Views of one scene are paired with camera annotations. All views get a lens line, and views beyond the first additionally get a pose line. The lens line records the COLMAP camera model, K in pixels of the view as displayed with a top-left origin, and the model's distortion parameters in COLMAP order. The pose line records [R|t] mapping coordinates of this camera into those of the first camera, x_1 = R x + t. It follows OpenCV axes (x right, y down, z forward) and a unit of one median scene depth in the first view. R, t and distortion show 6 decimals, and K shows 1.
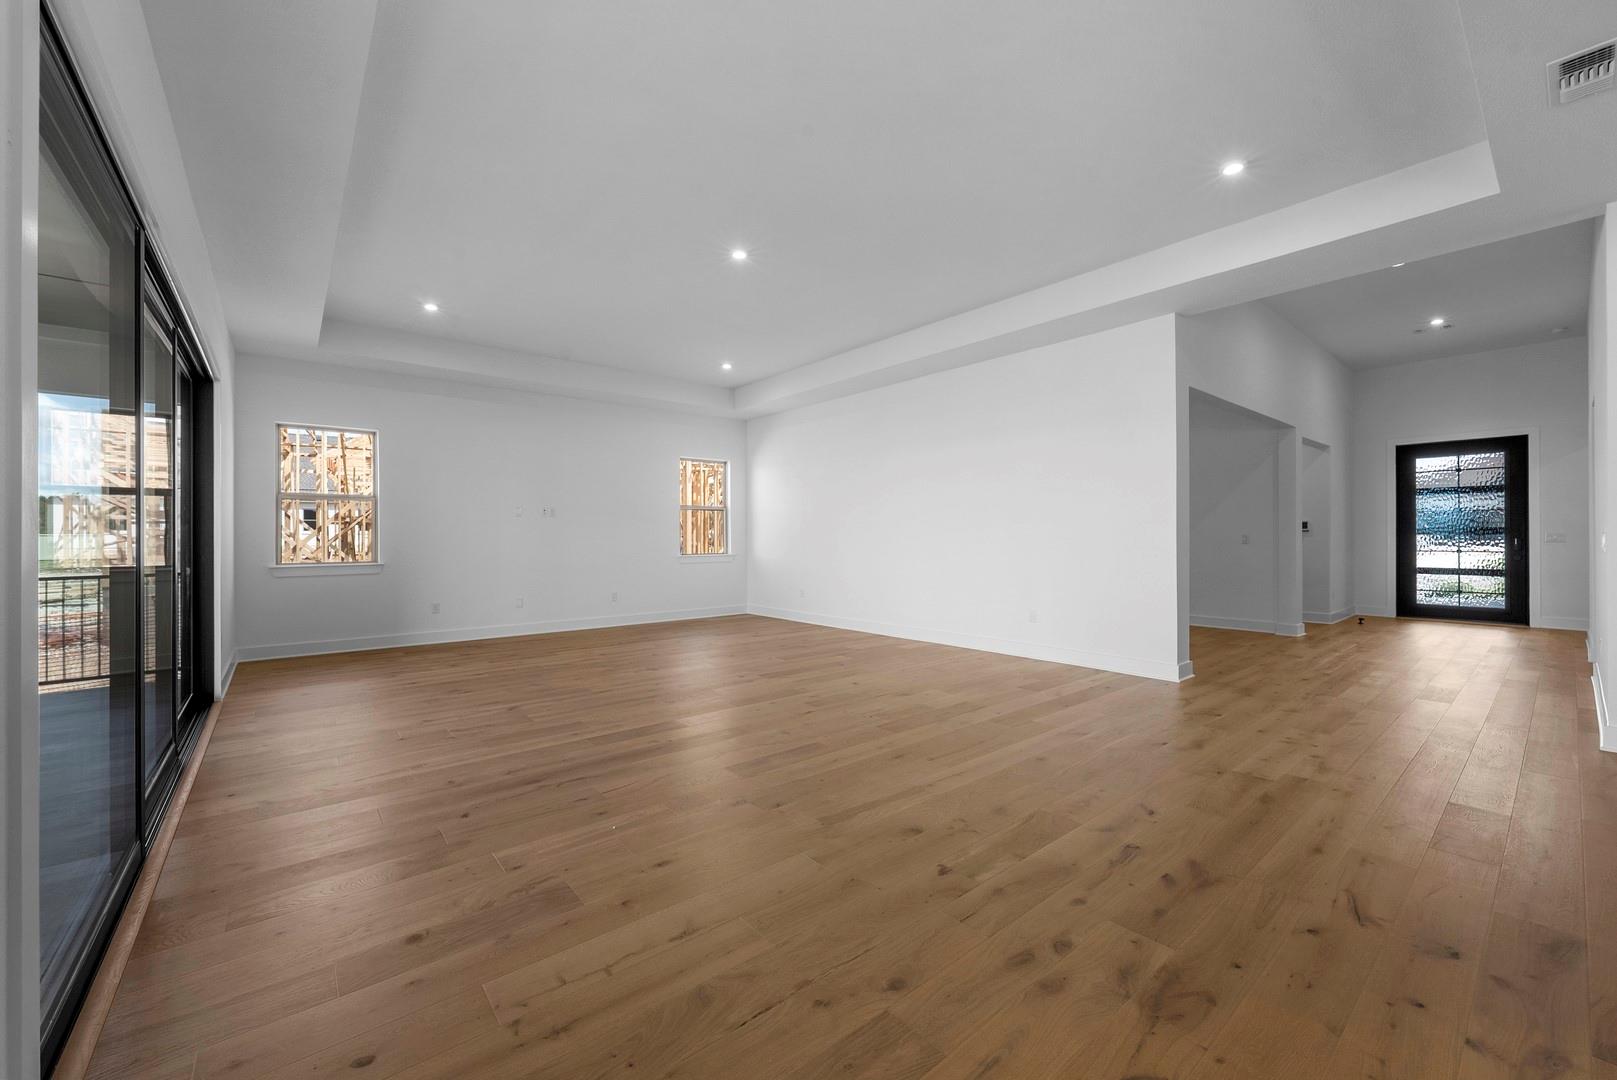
lens RADIAL K [[621.4, 0, 806.0], [0, 621.4, 536.7], [0, 0, 1]] dist [0.000746, 0.000054]
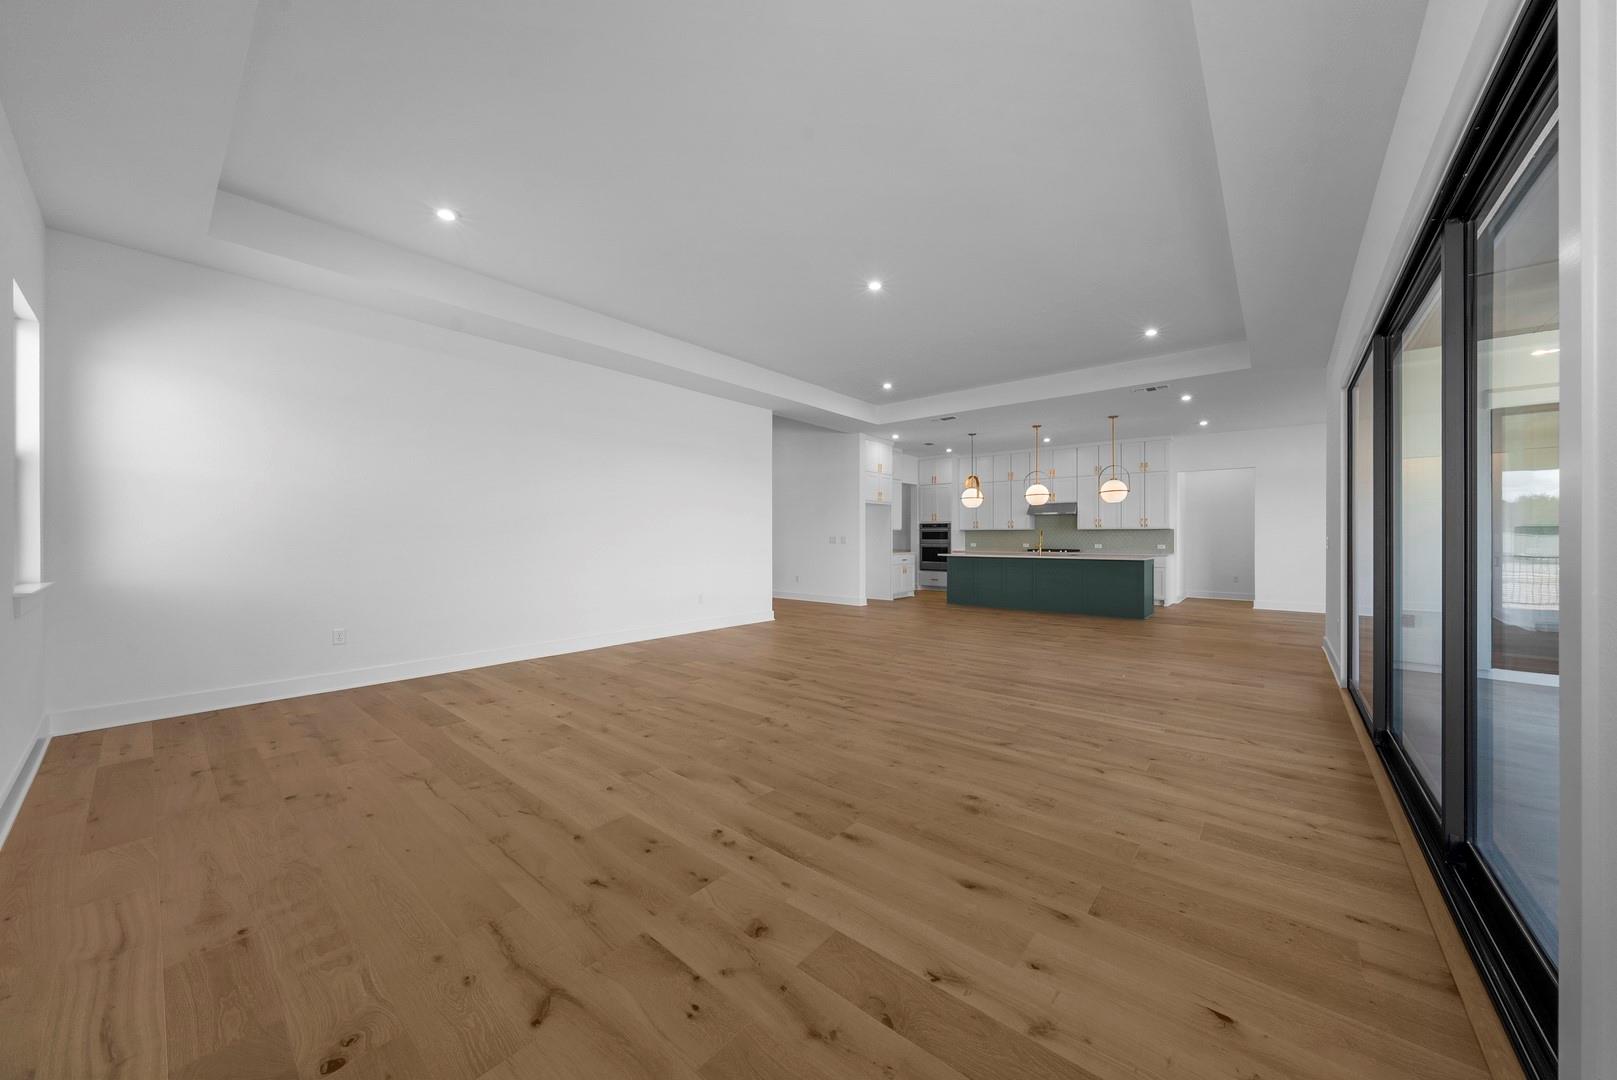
lens RADIAL K [[558.2, 0, 809.4], [0, 558.2, 536.4], [0, 0, 1]] dist [0.000540, 0.000009]
pose [[-0.170237, 0.006691, 0.985380, -0.910165], [0.001662, 0.999977, -0.006503, 0.005623], [-0.985402, 0.000530, -0.170244, 1.083897]]
